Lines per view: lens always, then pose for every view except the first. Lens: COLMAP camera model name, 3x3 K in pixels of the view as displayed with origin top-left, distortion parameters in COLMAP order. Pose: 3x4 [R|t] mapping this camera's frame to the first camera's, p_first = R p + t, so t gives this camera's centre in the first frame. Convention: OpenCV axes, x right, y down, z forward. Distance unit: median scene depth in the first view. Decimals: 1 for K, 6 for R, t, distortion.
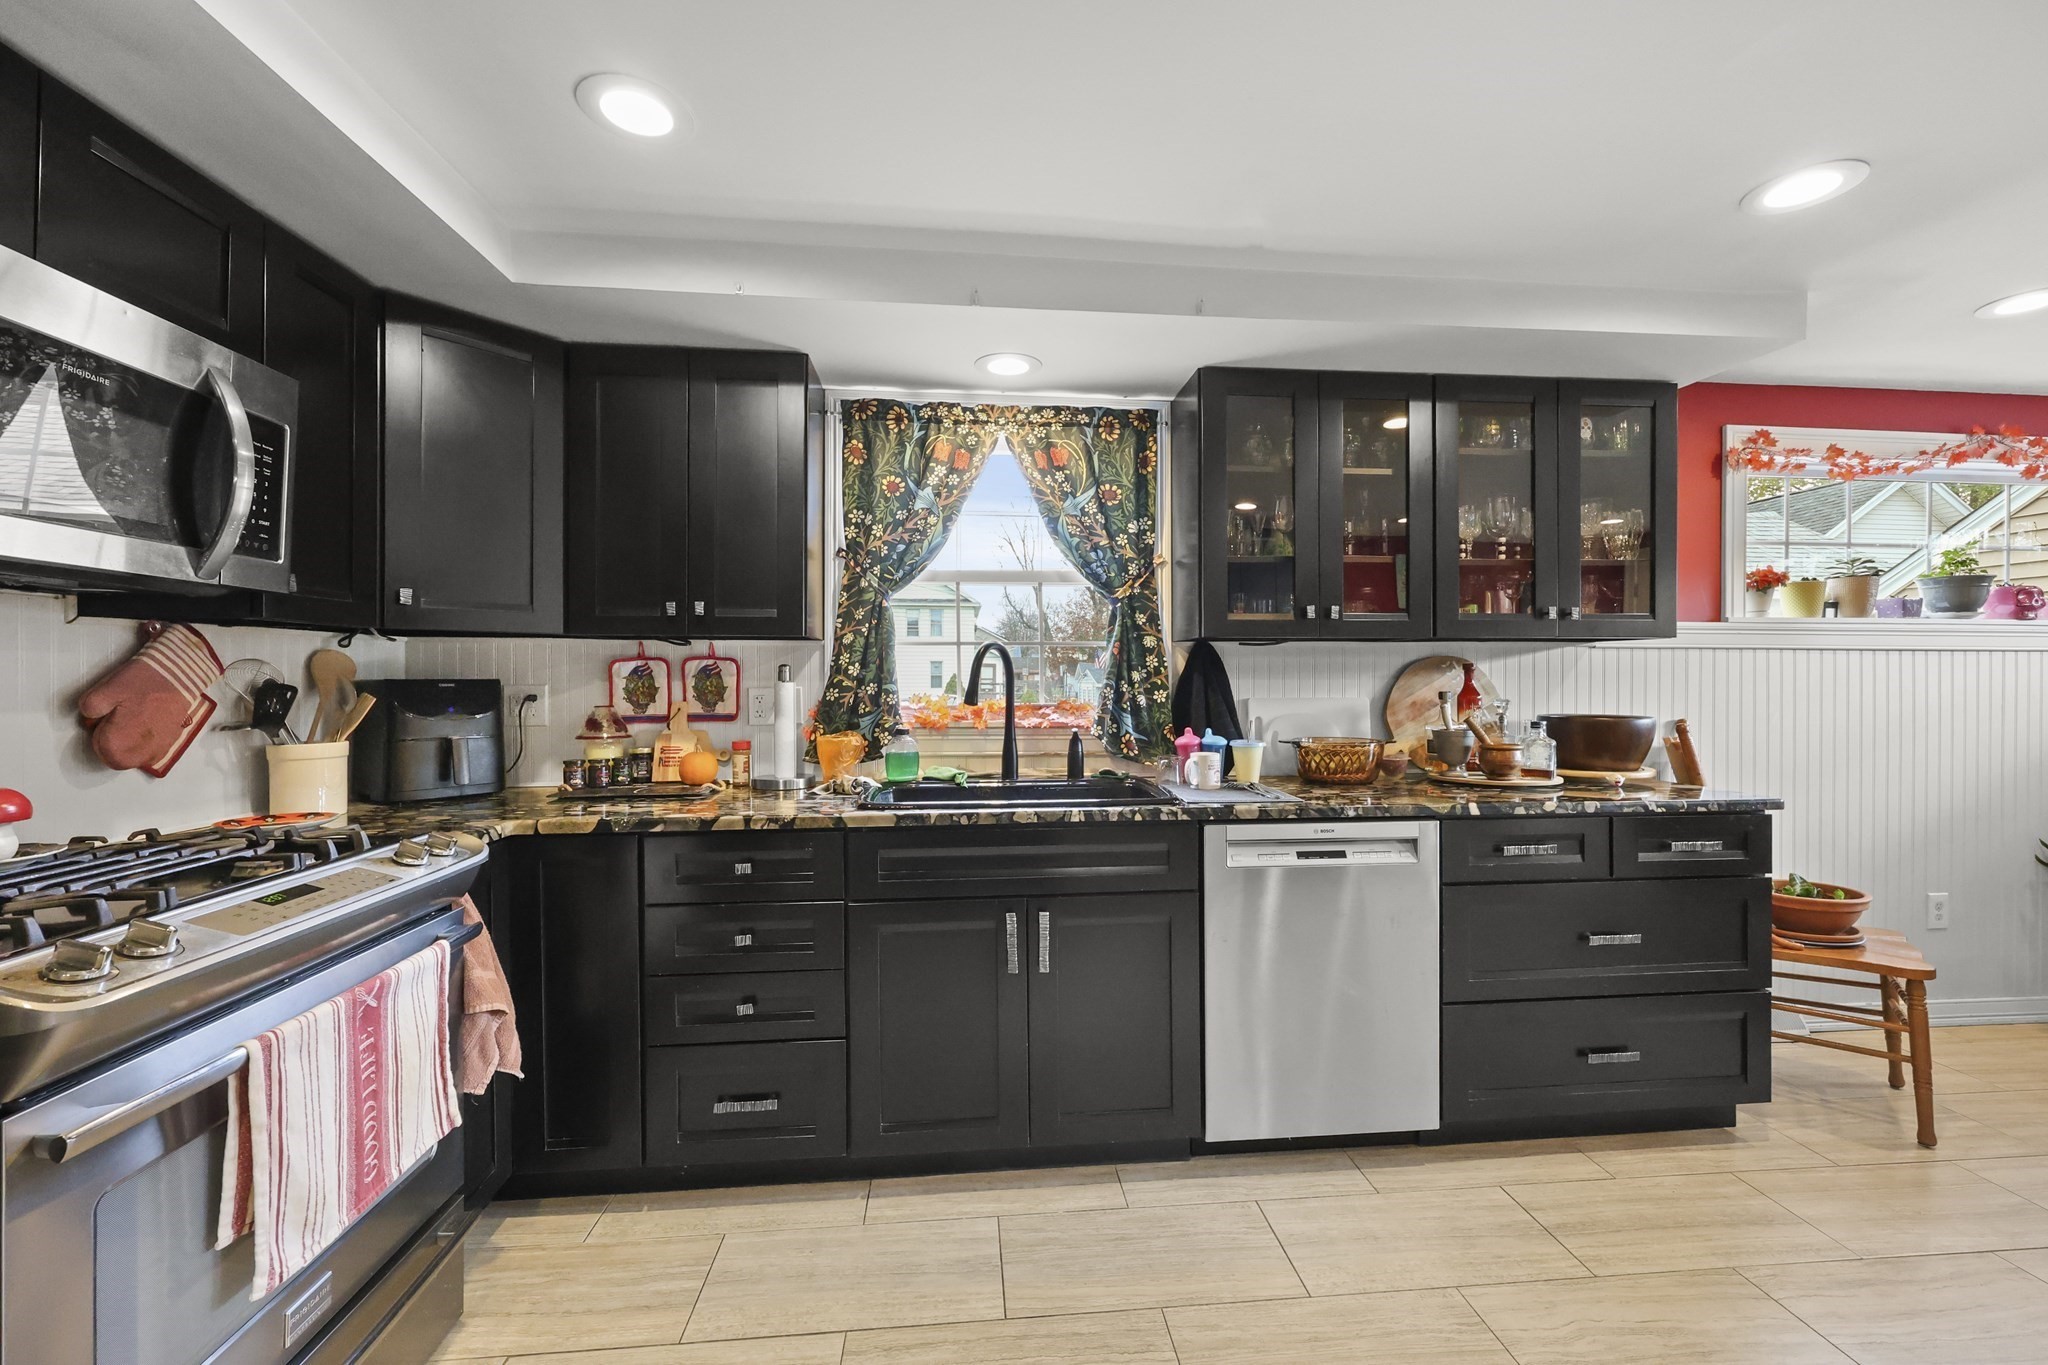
lens RADIAL K [[823.3, 0, 1040.5], [0, 823.3, 679.8], [0, 0, 1]] dist [-0.000082, 0.000361]
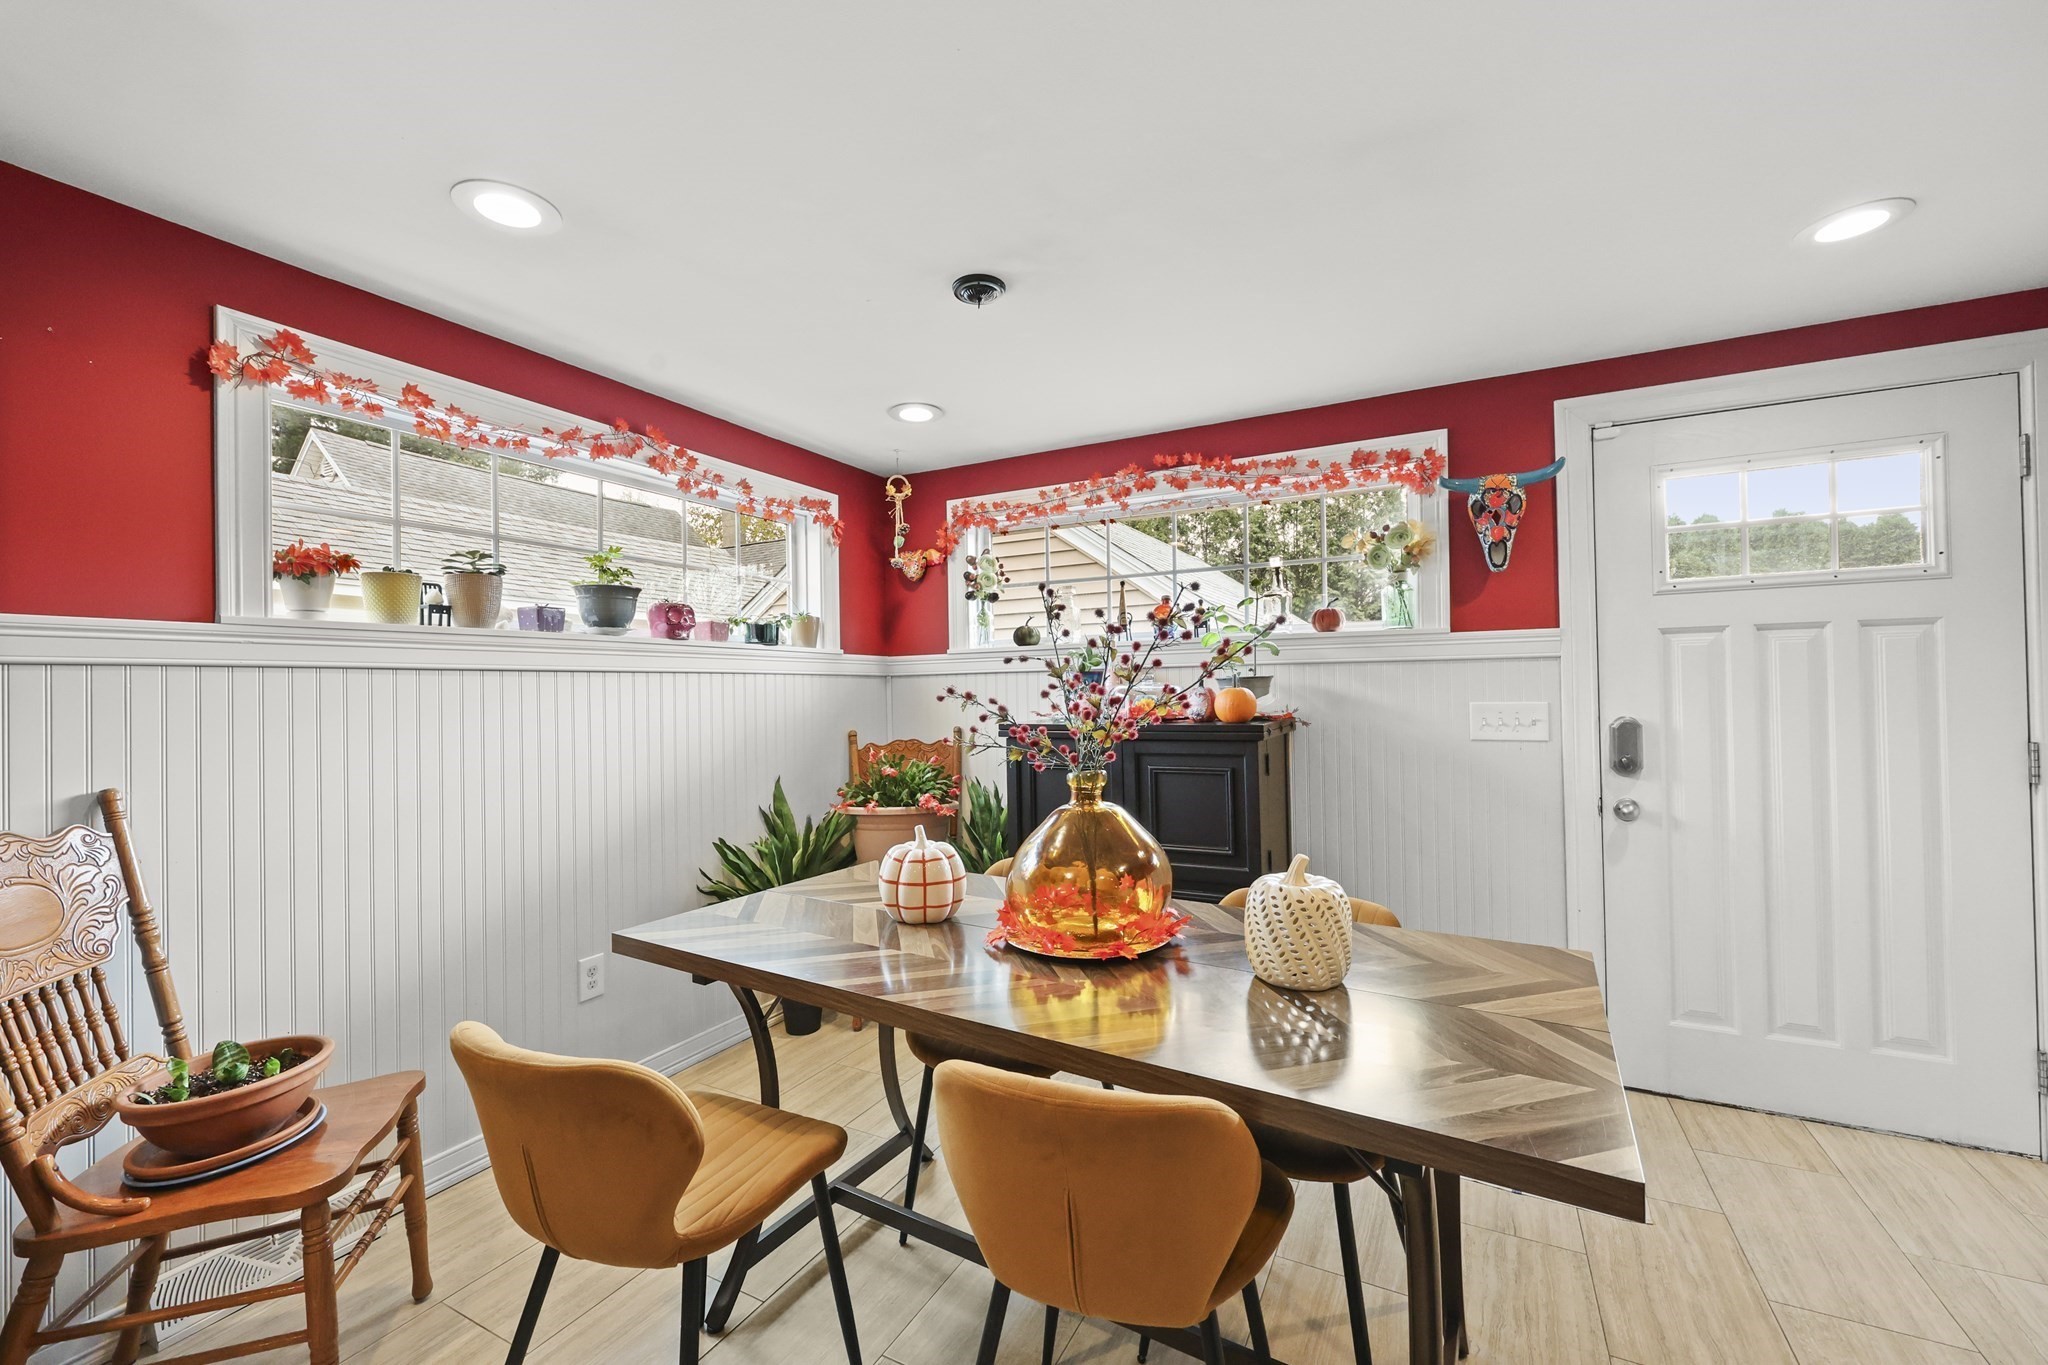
lens RADIAL K [[823.3, 0, 1019.5], [0, 823.3, 682.6], [0, 0, 1]] dist [-0.000082, 0.000361]
pose [[0.553831, -0.003722, 0.832621, 0.737749], [0.021421, 0.999723, -0.009779, -0.006846], [-0.832353, 0.023251, 0.553757, 0.179677]]
